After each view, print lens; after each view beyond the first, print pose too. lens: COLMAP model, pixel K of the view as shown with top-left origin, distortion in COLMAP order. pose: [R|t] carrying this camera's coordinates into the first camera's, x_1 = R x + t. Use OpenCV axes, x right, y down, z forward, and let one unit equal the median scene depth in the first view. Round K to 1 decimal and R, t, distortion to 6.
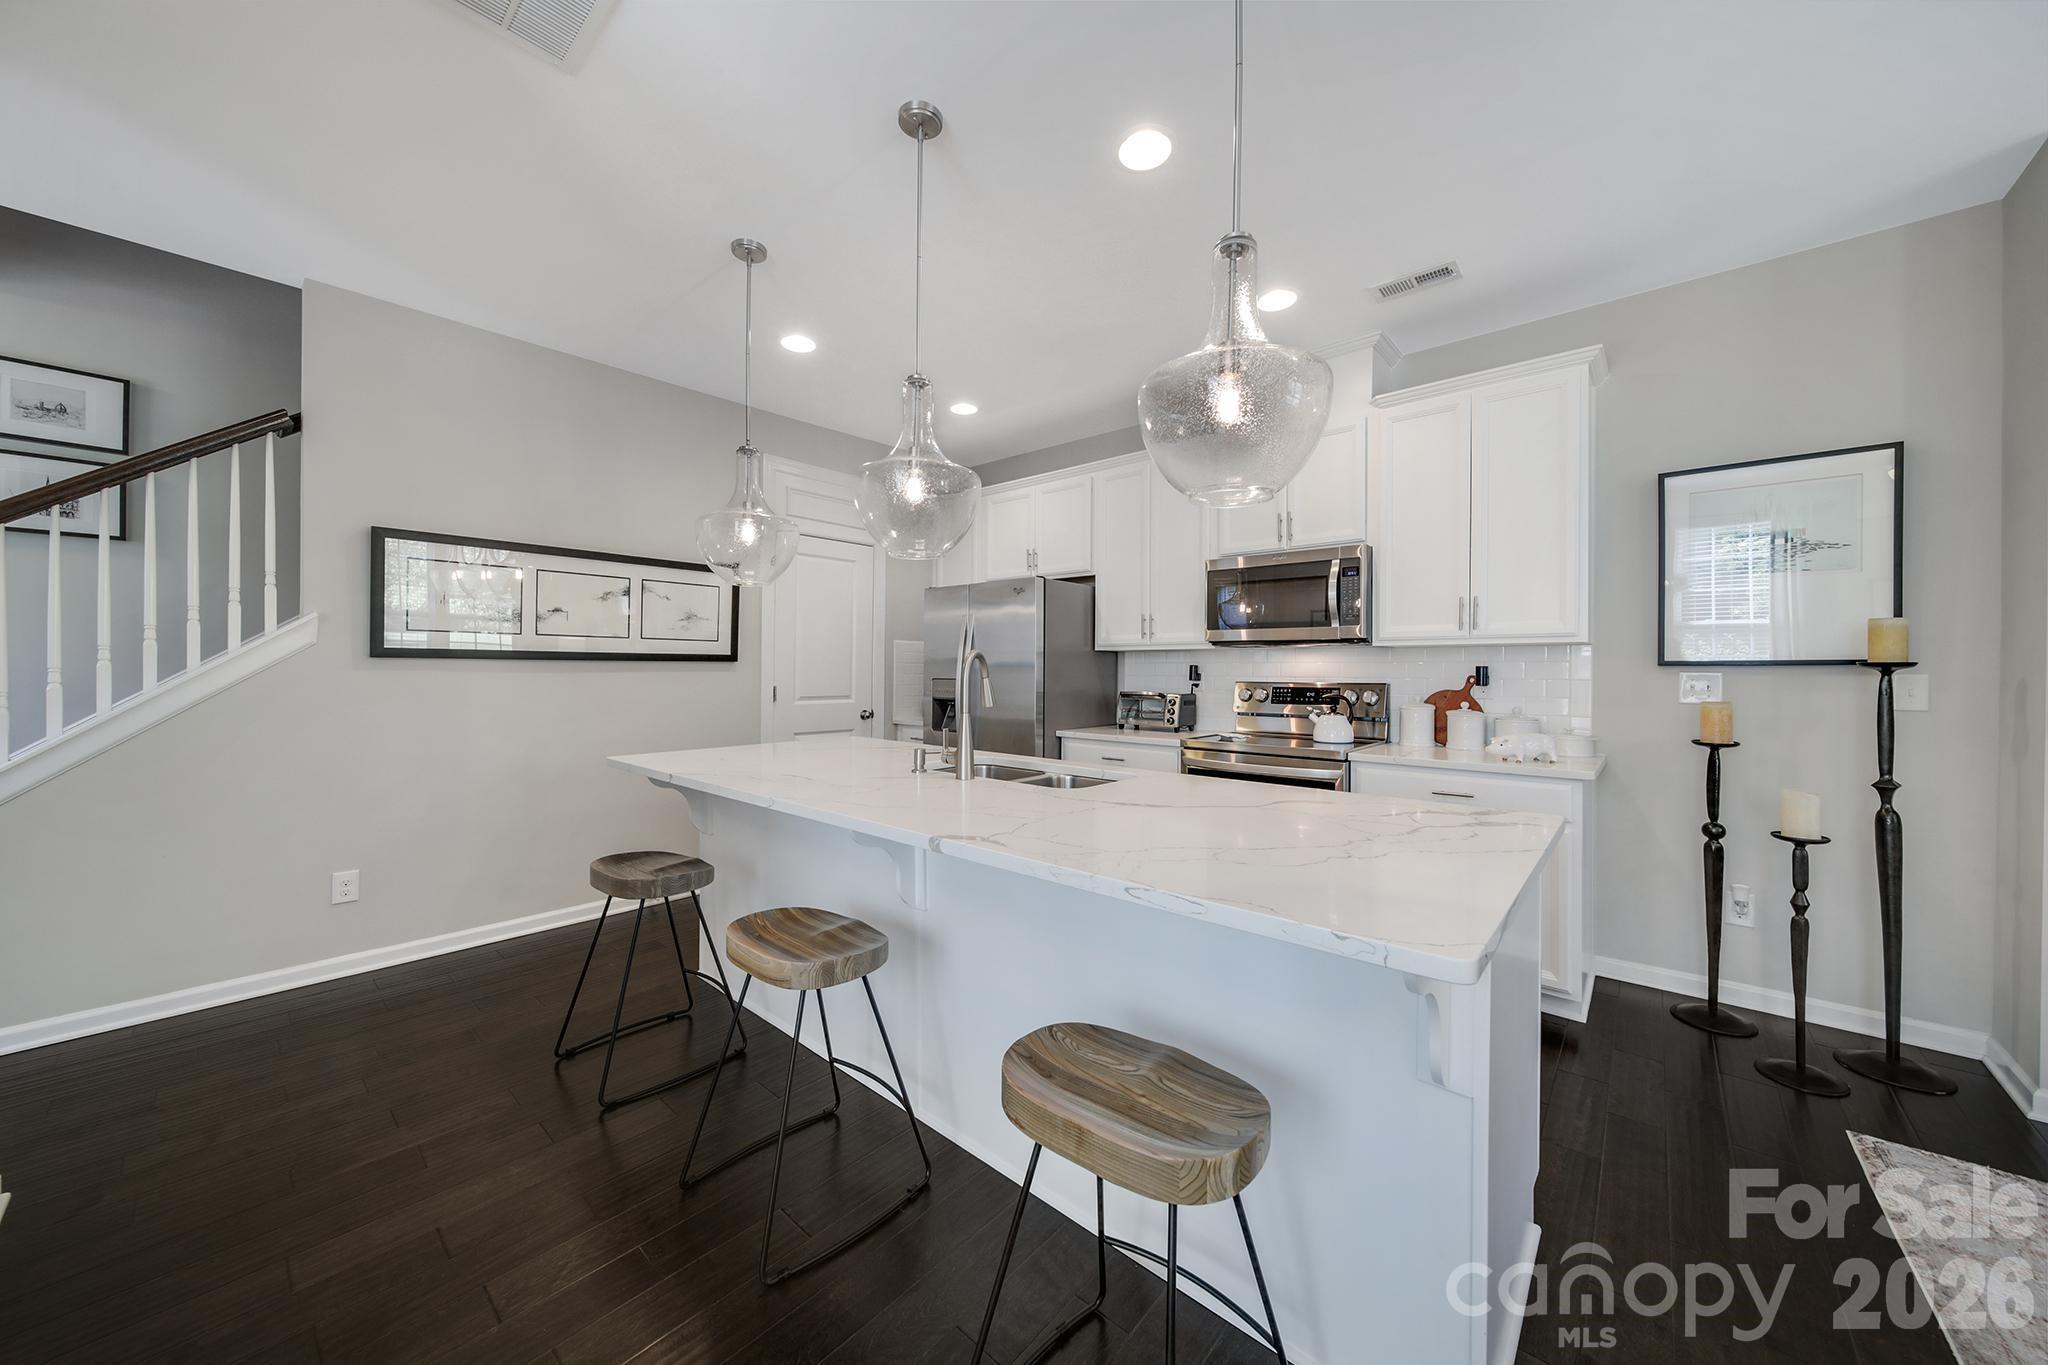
lens RADIAL K [[713.1, 0, 1026.7], [0, 713.1, 673.5], [0, 0, 1]] dist [-0.001350, -0.001627]
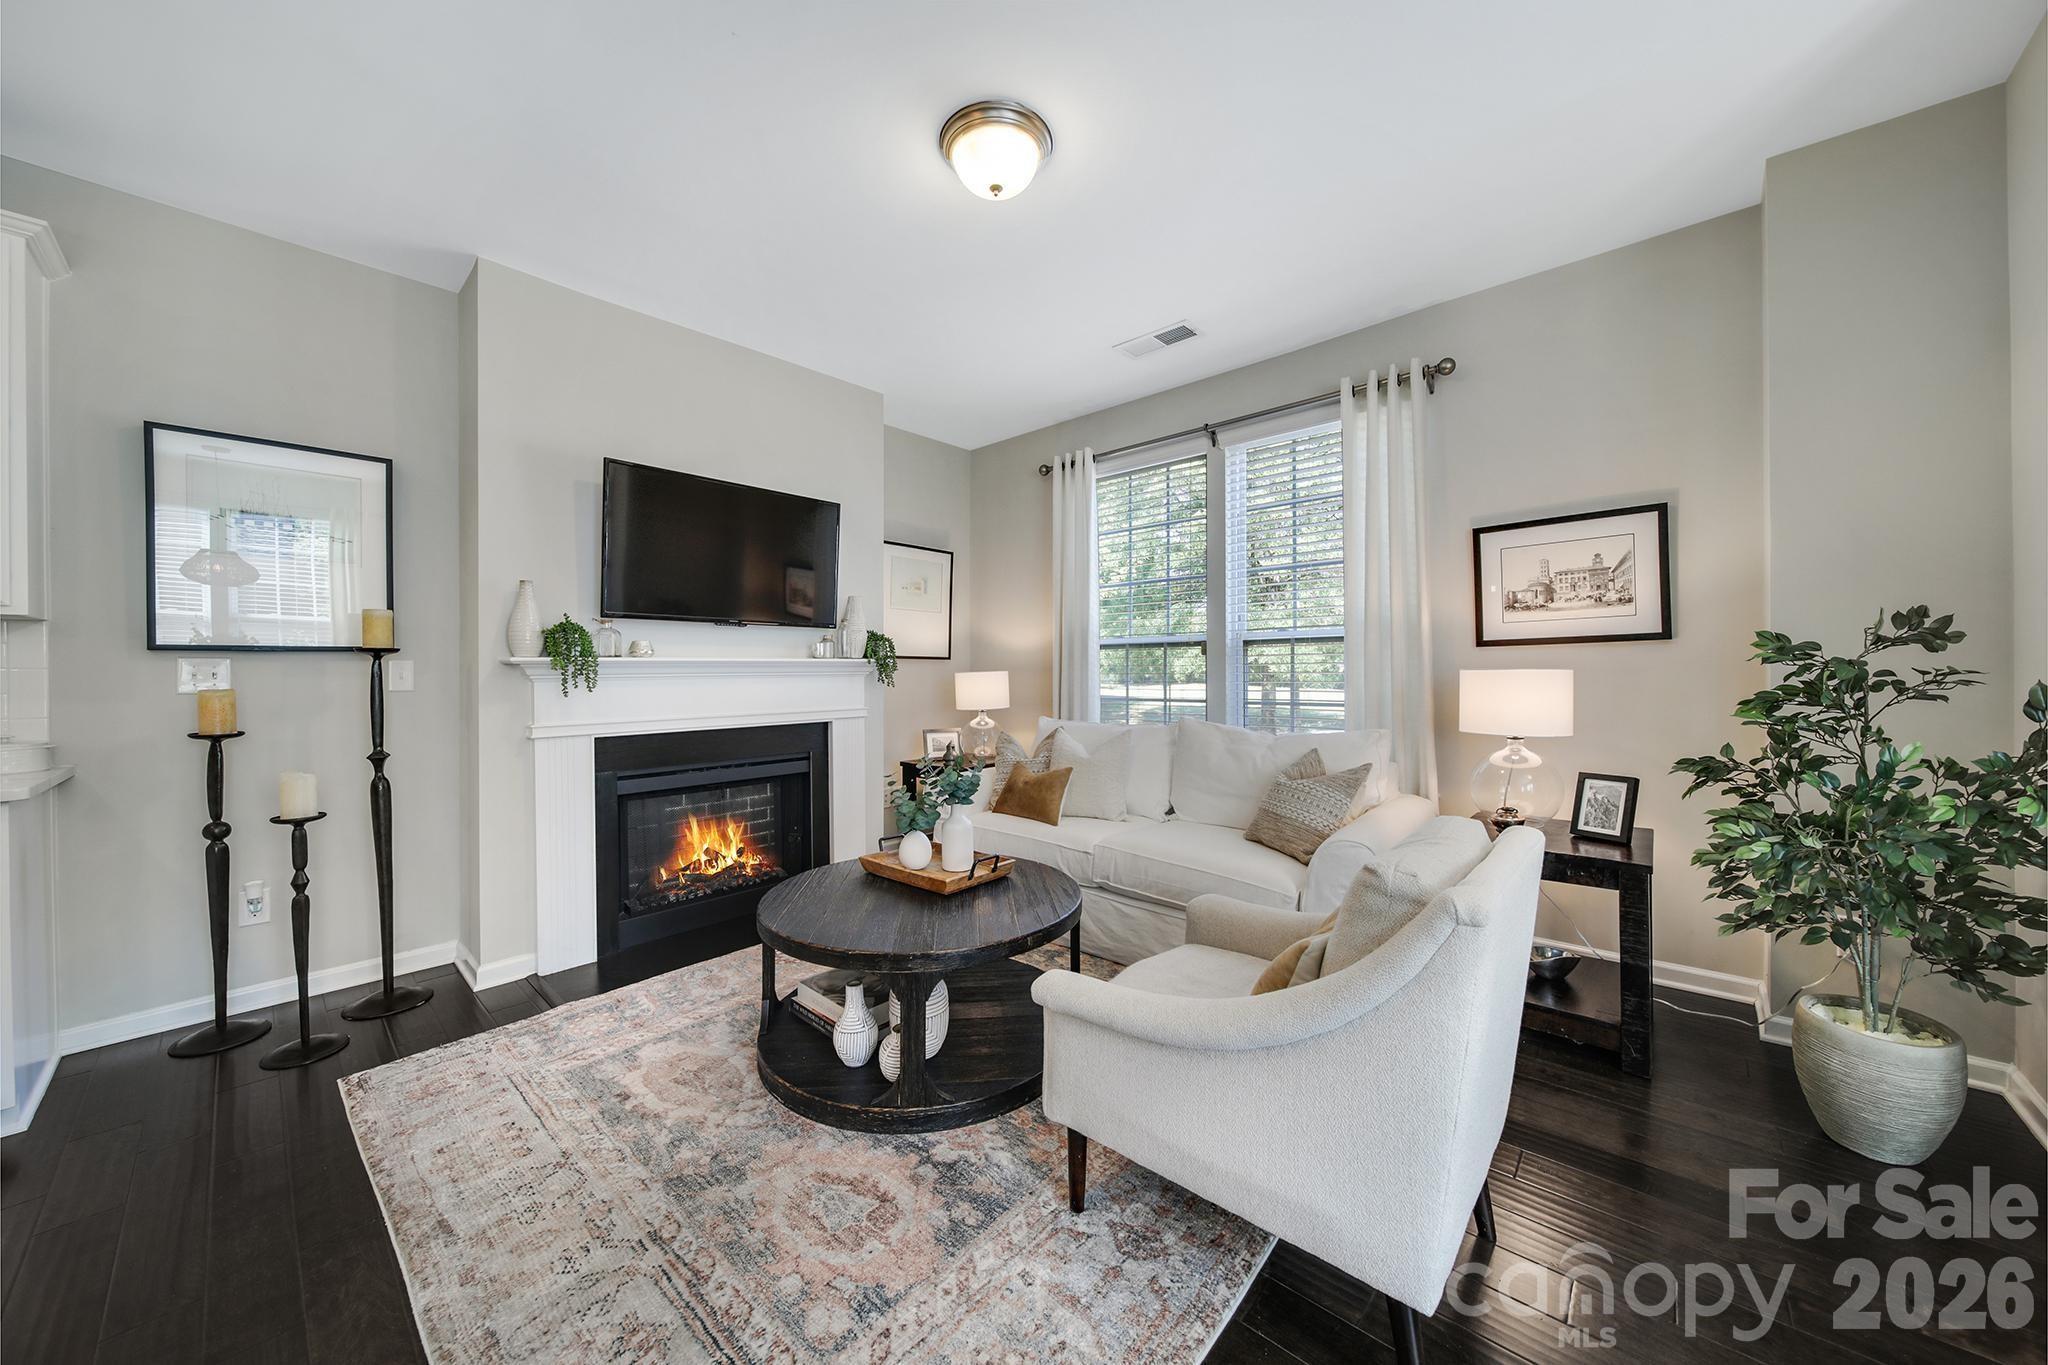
lens RADIAL K [[713.1, 0, 1018.8], [0, 713.1, 671.6], [0, 0, 1]] dist [-0.001350, -0.001627]
pose [[0.016755, -0.005631, 0.999844, 0.066522], [0.010547, 0.999930, 0.005455, 0.020054], [-0.999804, 0.010453, 0.016813, -0.038299]]
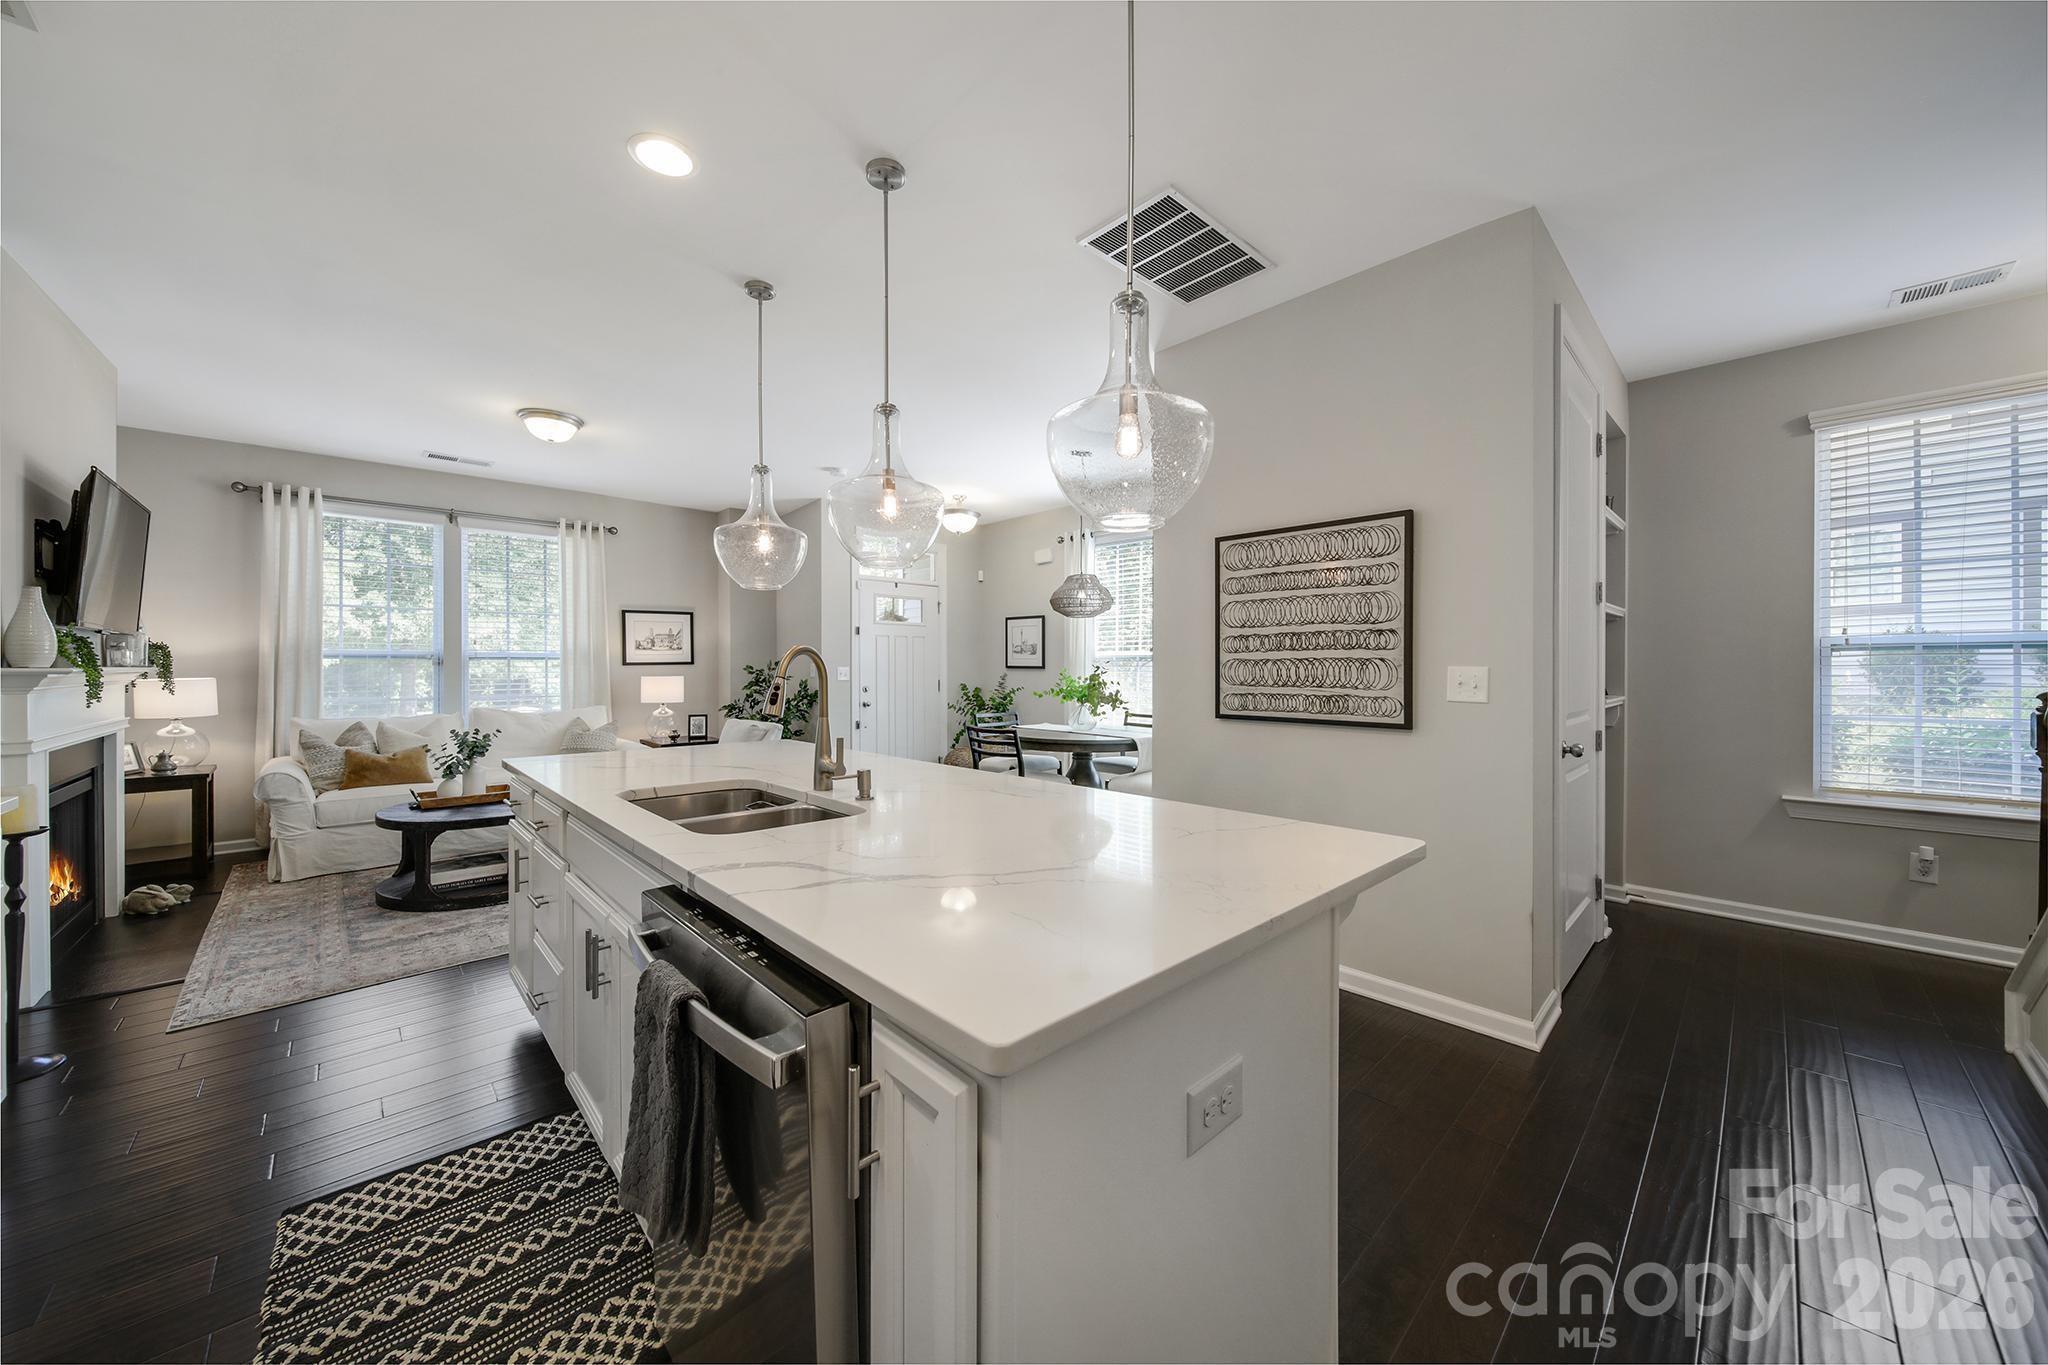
lens RADIAL K [[713.1, 0, 1022.0], [0, 713.1, 670.0], [0, 0, 1]] dist [-0.001350, -0.001627]
pose [[-0.995884, -0.005111, 0.090488, -0.314011], [-0.004448, 0.999962, 0.007527, -0.010703], [-0.090523, 0.007094, -0.995869, 1.402674]]
